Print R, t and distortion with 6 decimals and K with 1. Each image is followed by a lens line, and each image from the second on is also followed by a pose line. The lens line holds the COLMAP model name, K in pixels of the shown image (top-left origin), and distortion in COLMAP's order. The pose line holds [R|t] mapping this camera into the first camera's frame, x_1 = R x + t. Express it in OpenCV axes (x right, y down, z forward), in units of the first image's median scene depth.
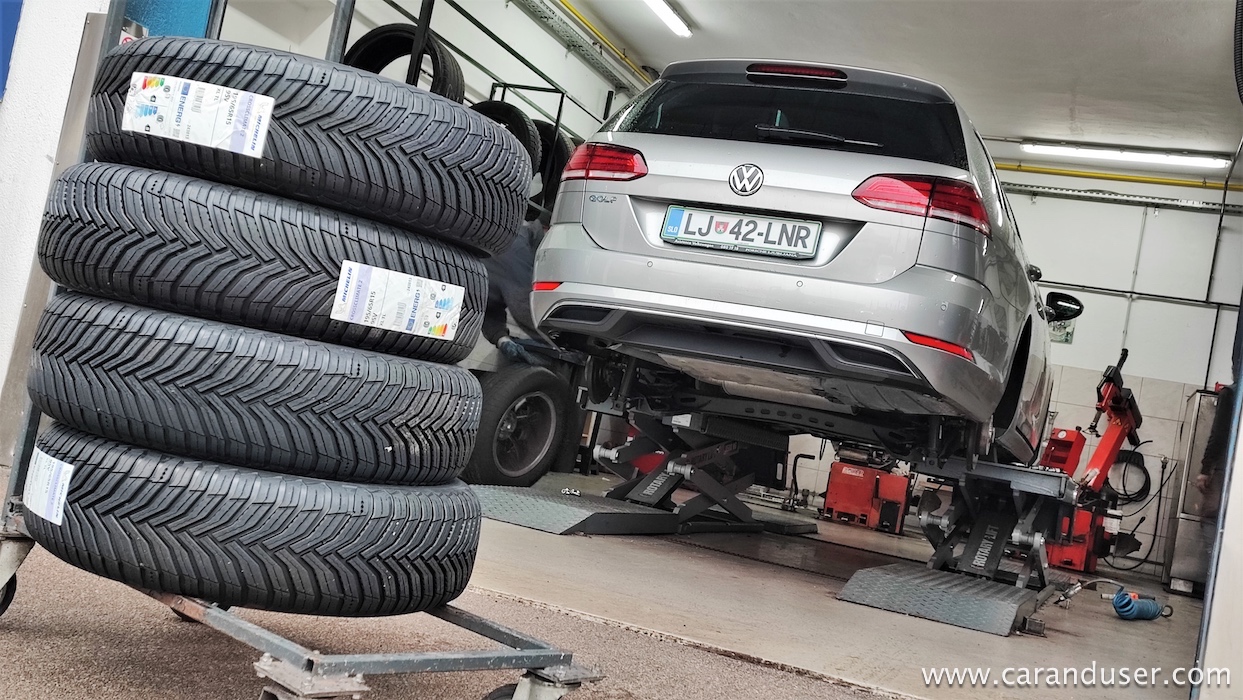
lens RADIAL K [[1274.2, 0, 615.4], [0, 1274.2, 348.1], [0, 0, 1]] dist [0.016459, 0.000000]
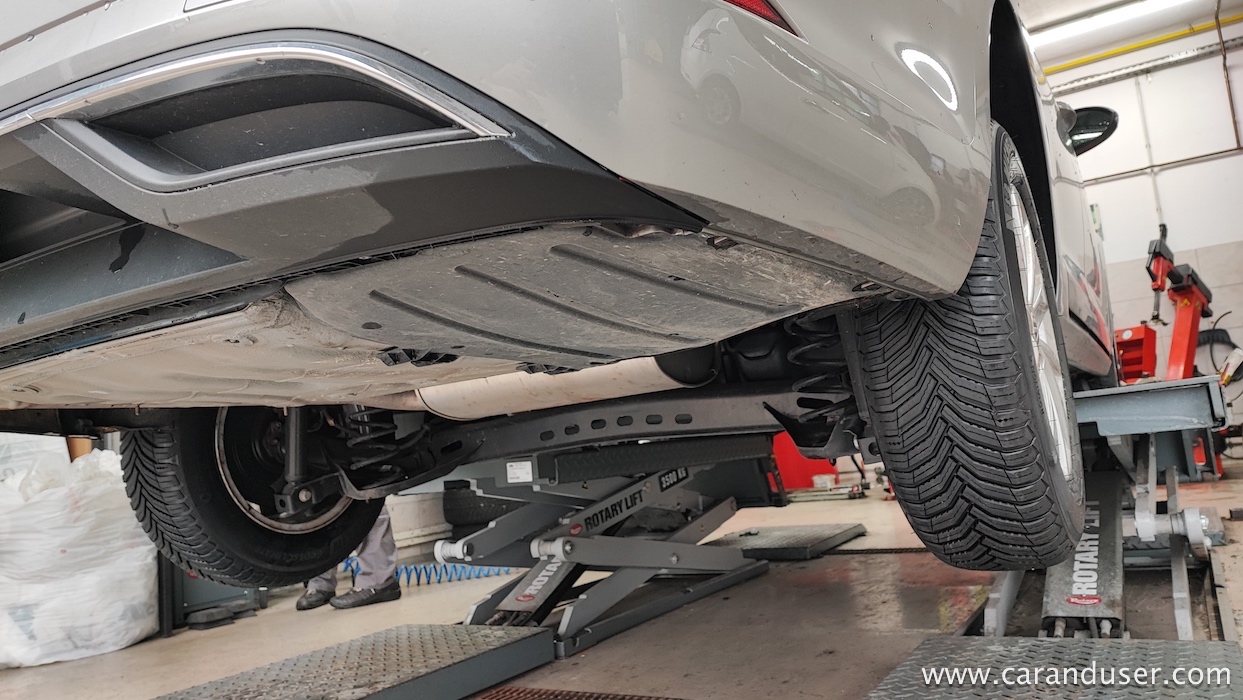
lens RADIAL K [[870.0, 0, 626.9], [0, 870.0, 349.3], [0, 0, 1]] dist [0.017942, -0.025725]
pose [[0.942514, -0.298458, -0.150299, 0.134020], [0.288423, 0.953709, -0.085157, 0.035795], [0.168757, 0.036912, 0.984966, 0.420362]]
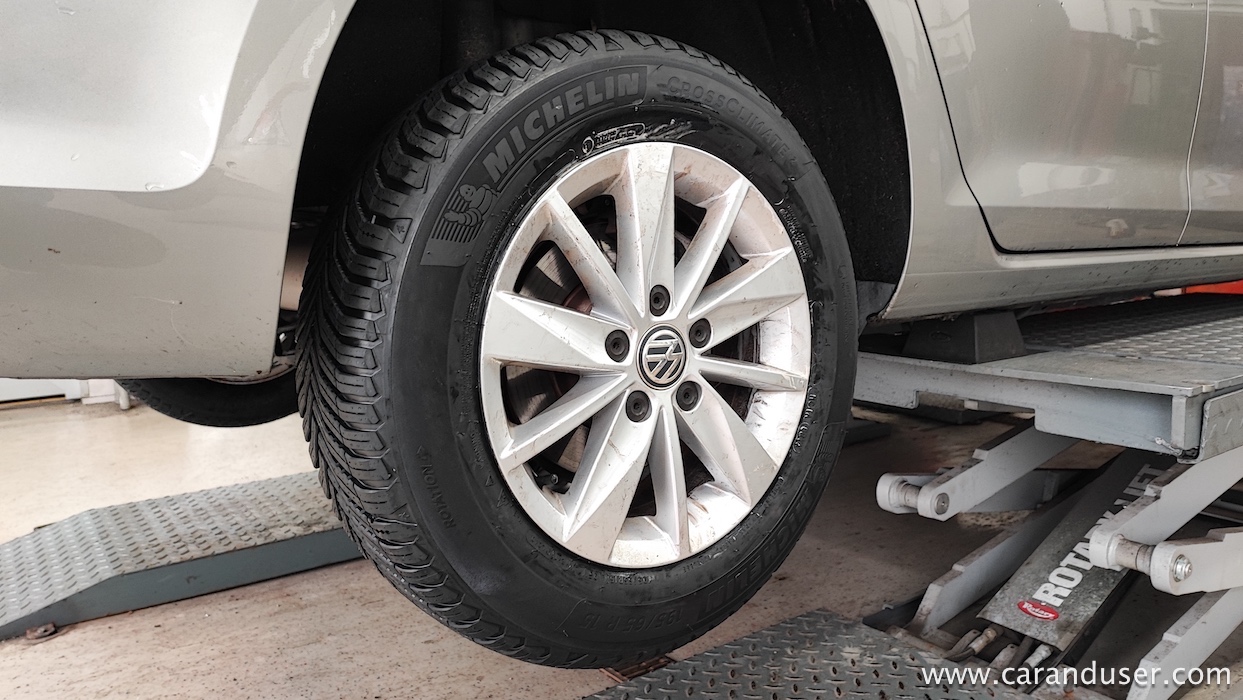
lens RADIAL K [[870.0, 0, 631.6], [0, 870.0, 347.6], [0, 0, 1]] dist [0.017942, -0.025725]
pose [[0.822704, -0.129841, -0.553443, 0.231314], [0.207599, 0.974948, 0.079872, 0.029873], [0.529208, -0.180605, 0.829048, 0.487474]]
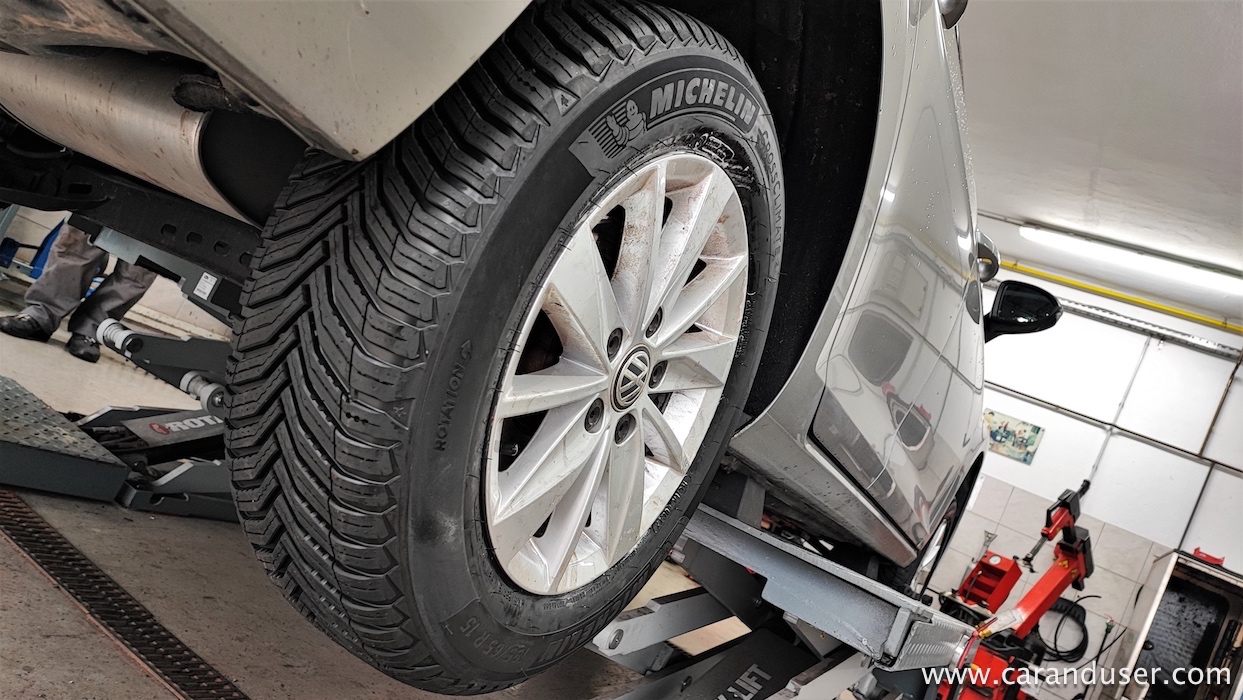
lens RADIAL K [[870.0, 0, 619.8], [0, 870.0, 352.7], [0, 0, 1]] dist [0.017942, -0.025725]
pose [[0.961656, 0.242926, -0.127297, 0.187272], [-0.252434, 0.965457, -0.064575, 0.043781], [0.107212, 0.094233, 0.989760, 0.479696]]
